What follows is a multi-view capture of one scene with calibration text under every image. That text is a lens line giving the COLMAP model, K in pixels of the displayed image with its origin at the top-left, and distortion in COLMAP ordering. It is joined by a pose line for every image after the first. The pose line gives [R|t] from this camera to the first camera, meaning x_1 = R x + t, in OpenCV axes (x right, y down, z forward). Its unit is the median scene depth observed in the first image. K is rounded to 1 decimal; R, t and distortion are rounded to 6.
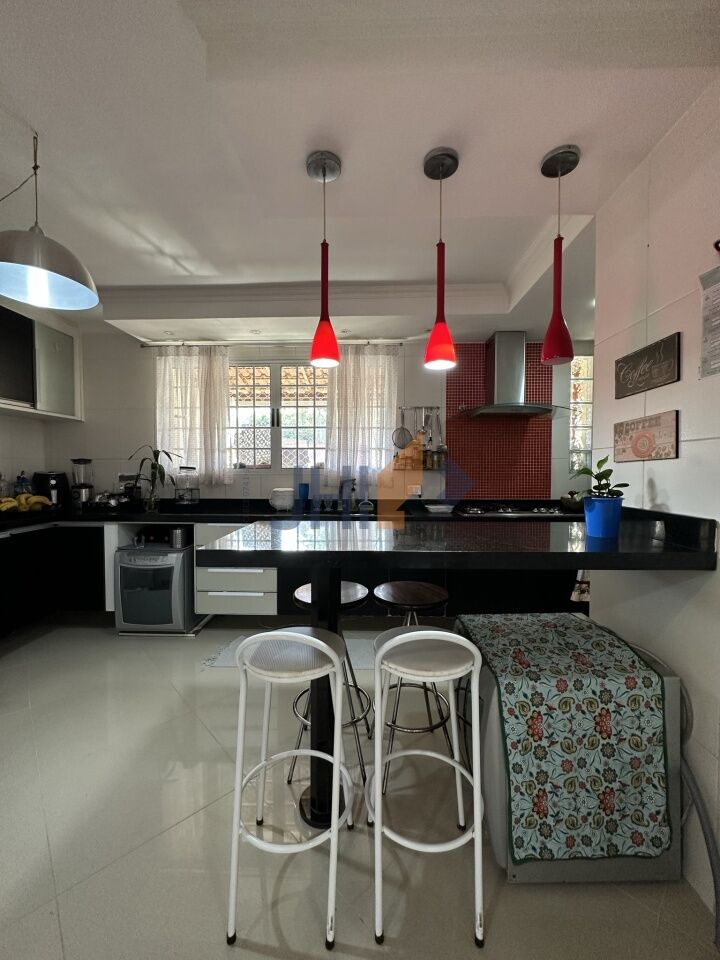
lens RADIAL K [[384.3, 0, 360.9], [0, 384.3, 478.7], [0, 0, 1]] dist [-0.002389, 0.000378]
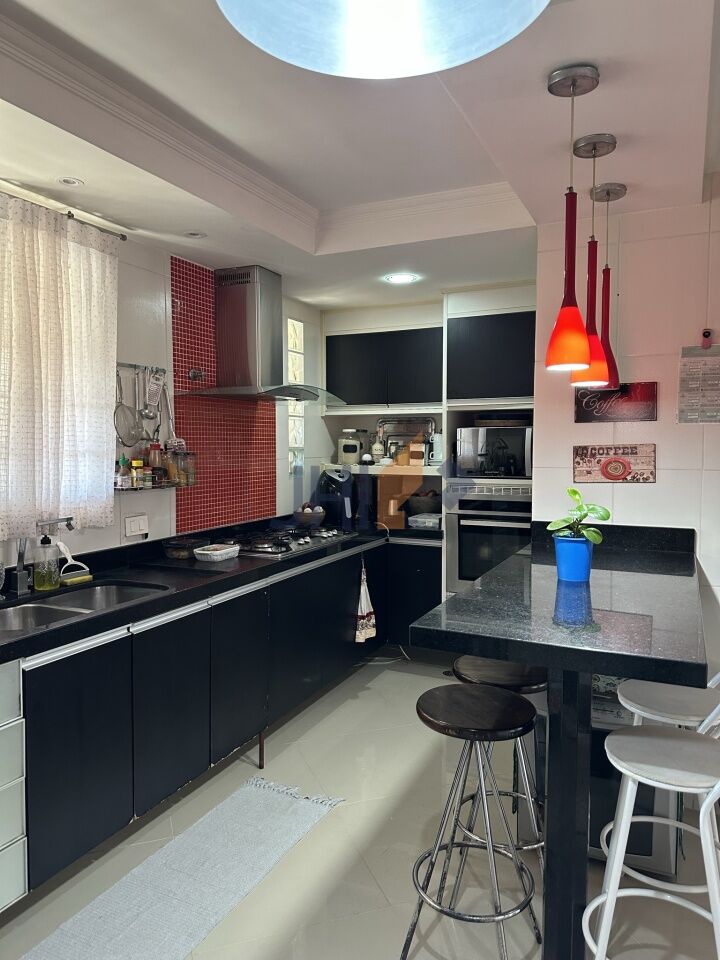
lens RADIAL K [[677.9, 0, 360.7], [0, 677.9, 481.6], [0, 0, 1]] dist [0.063138, -0.077287]
pose [[0.399927, -0.056444, 0.914807, -1.325409], [0.025241, 0.998402, 0.050567, -0.159149], [-0.916199, 0.002868, 0.400713, 0.809124]]
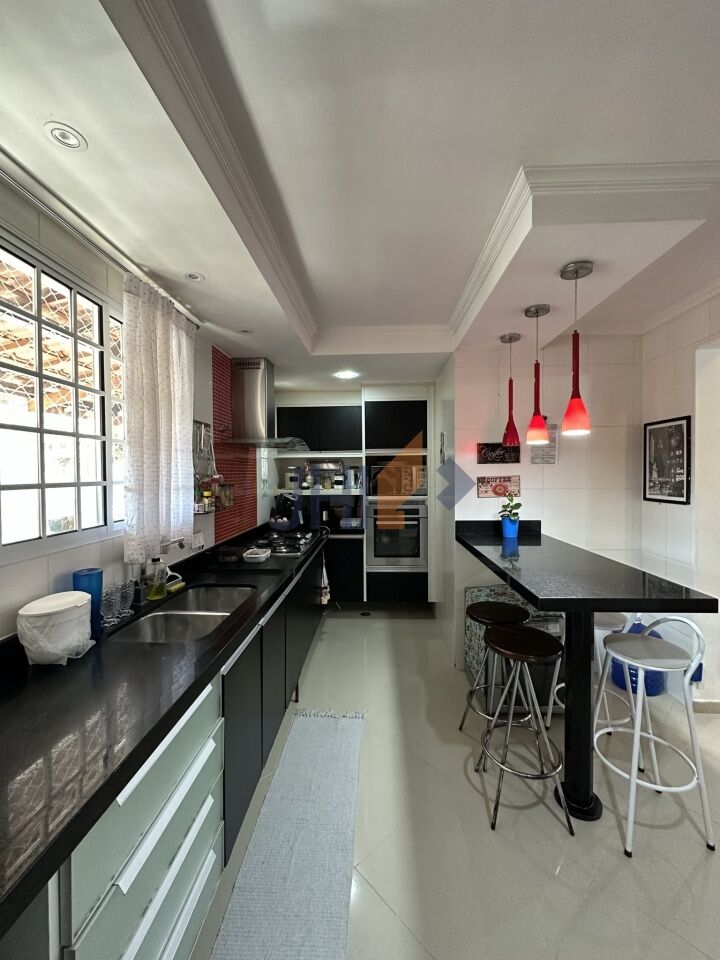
lens RADIAL K [[384.3, 0, 358.4], [0, 384.3, 479.9], [0, 0, 1]] dist [-0.002389, 0.000378]
pose [[0.021295, -0.021727, 0.999537, -1.247327], [0.033867, 0.999206, 0.020999, -0.192774], [-0.999199, 0.033404, 0.022014, 1.579902]]
